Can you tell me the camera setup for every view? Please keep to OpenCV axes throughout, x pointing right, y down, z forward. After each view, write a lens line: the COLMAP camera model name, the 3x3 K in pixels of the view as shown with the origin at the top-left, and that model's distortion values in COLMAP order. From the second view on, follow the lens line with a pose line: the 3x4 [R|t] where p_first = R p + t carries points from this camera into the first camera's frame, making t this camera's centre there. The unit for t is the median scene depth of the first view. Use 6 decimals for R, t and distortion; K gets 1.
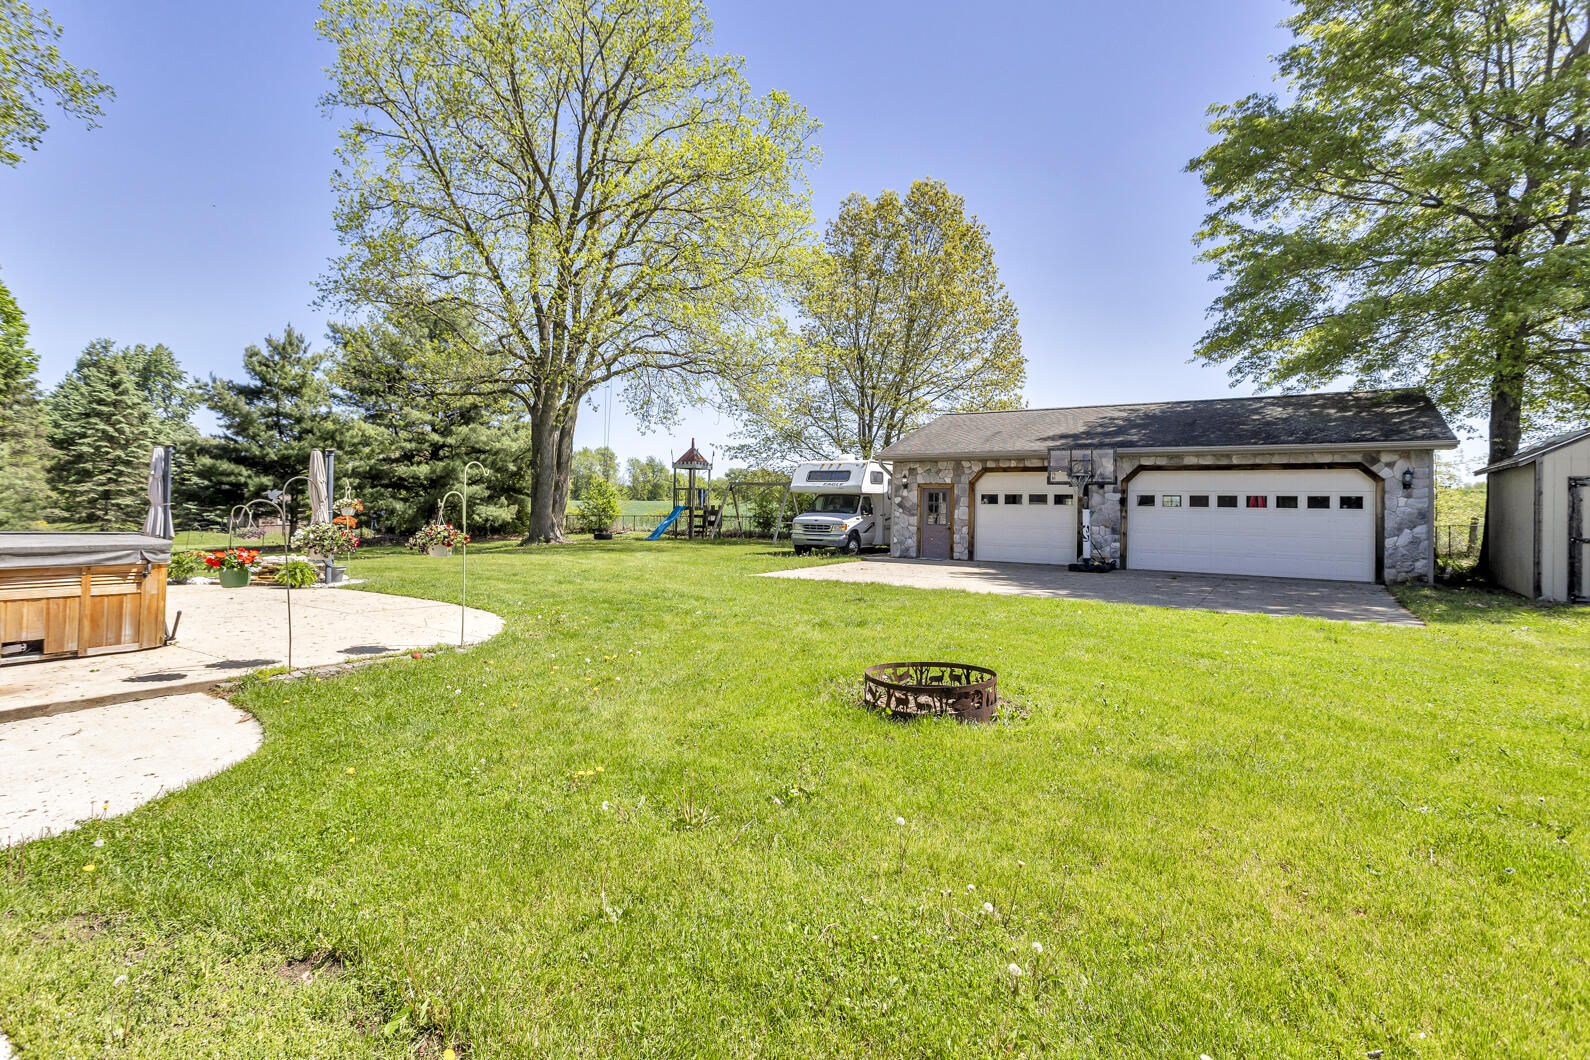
lens RADIAL K [[761.2, 0, 785.2], [0, 761.2, 500.0], [0, 0, 1]] dist [0.011086, -0.002760]
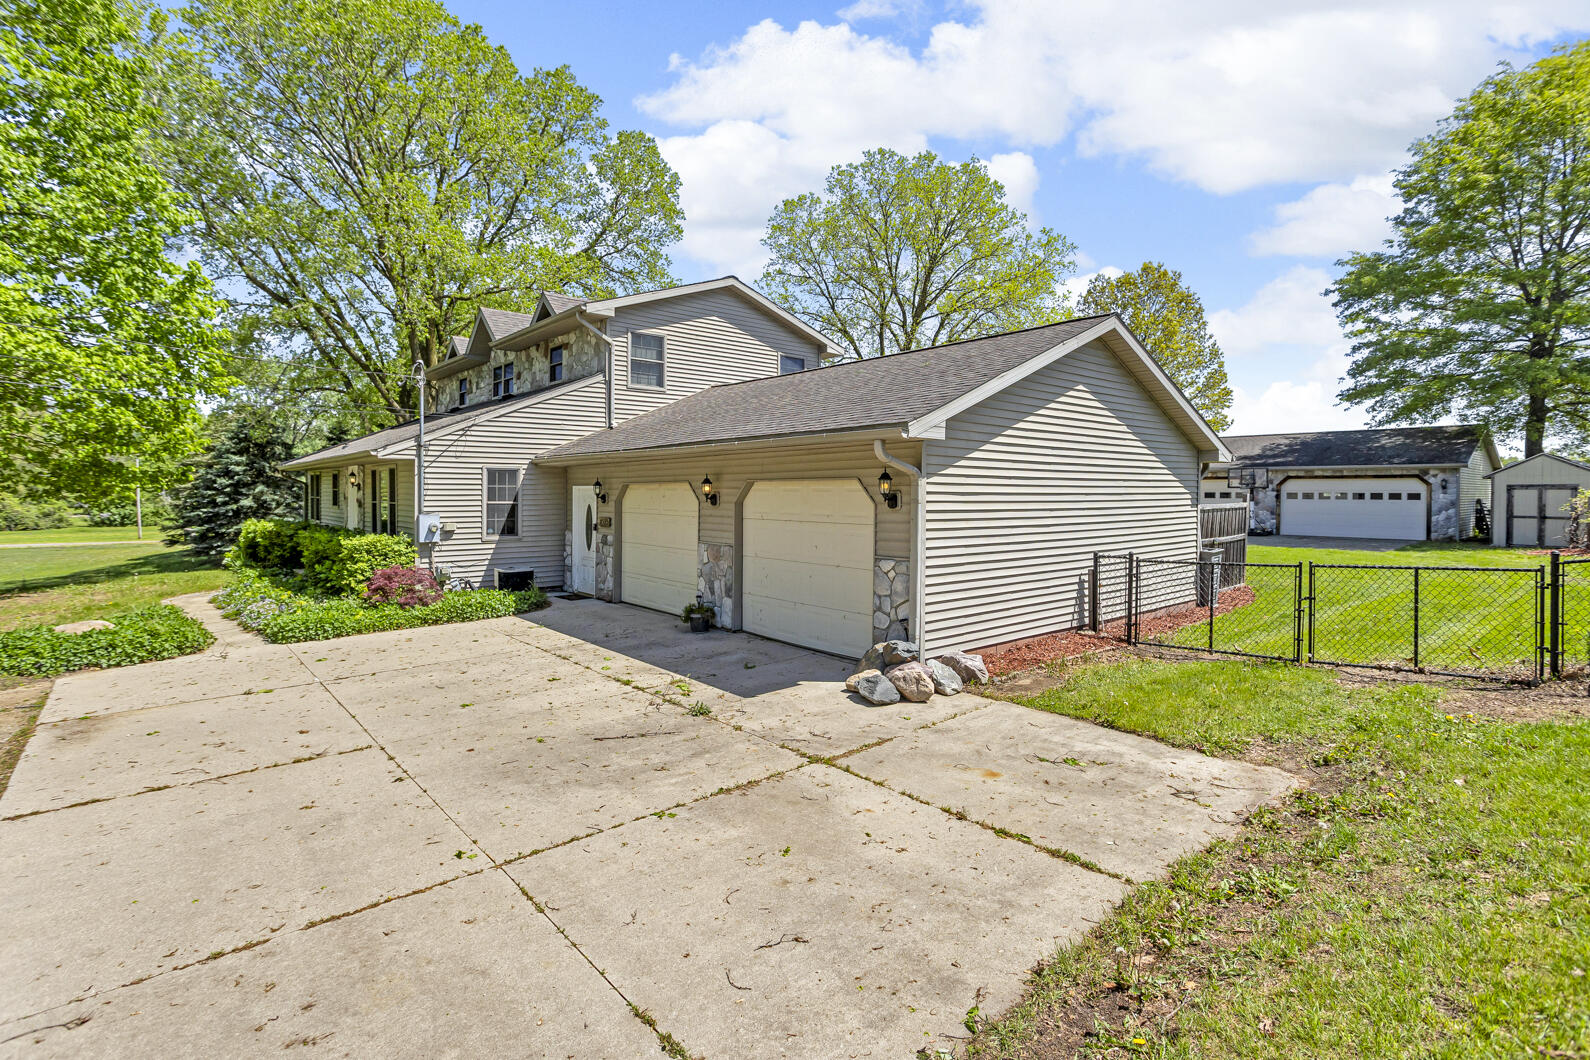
lens RADIAL K [[761.2, 0, 800.7], [0, 761.2, 500.7], [0, 0, 1]] dist [0.011086, -0.002760]
pose [[0.971613, -0.010813, -0.236327, -0.192105], [0.015833, 0.999687, 0.019356, -0.036010], [0.236044, -0.022548, 0.971481, -0.882509]]
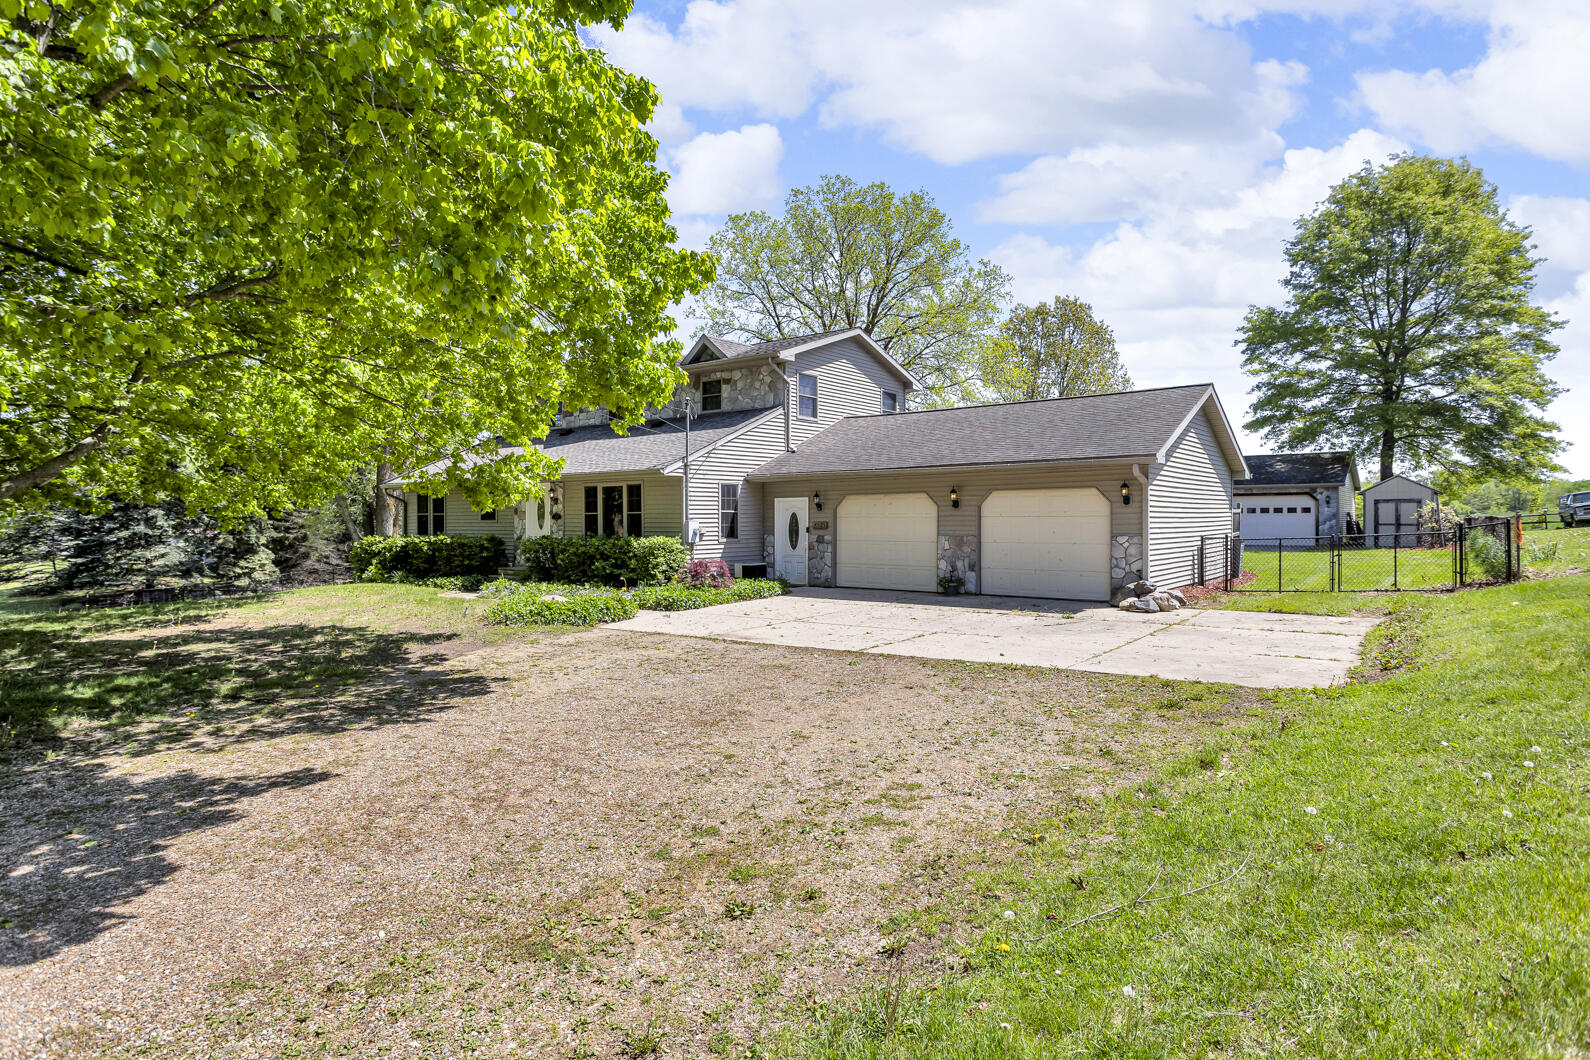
lens RADIAL K [[915.7, 0, 792.0], [0, 915.7, 532.4], [0, 0, 1]] dist [0.020099, 0.001967]
pose [[0.999708, -0.022217, -0.009474, -0.587122], [0.022432, 0.999480, 0.023155, -0.022302], [0.008955, -0.023361, 0.999687, -1.363035]]
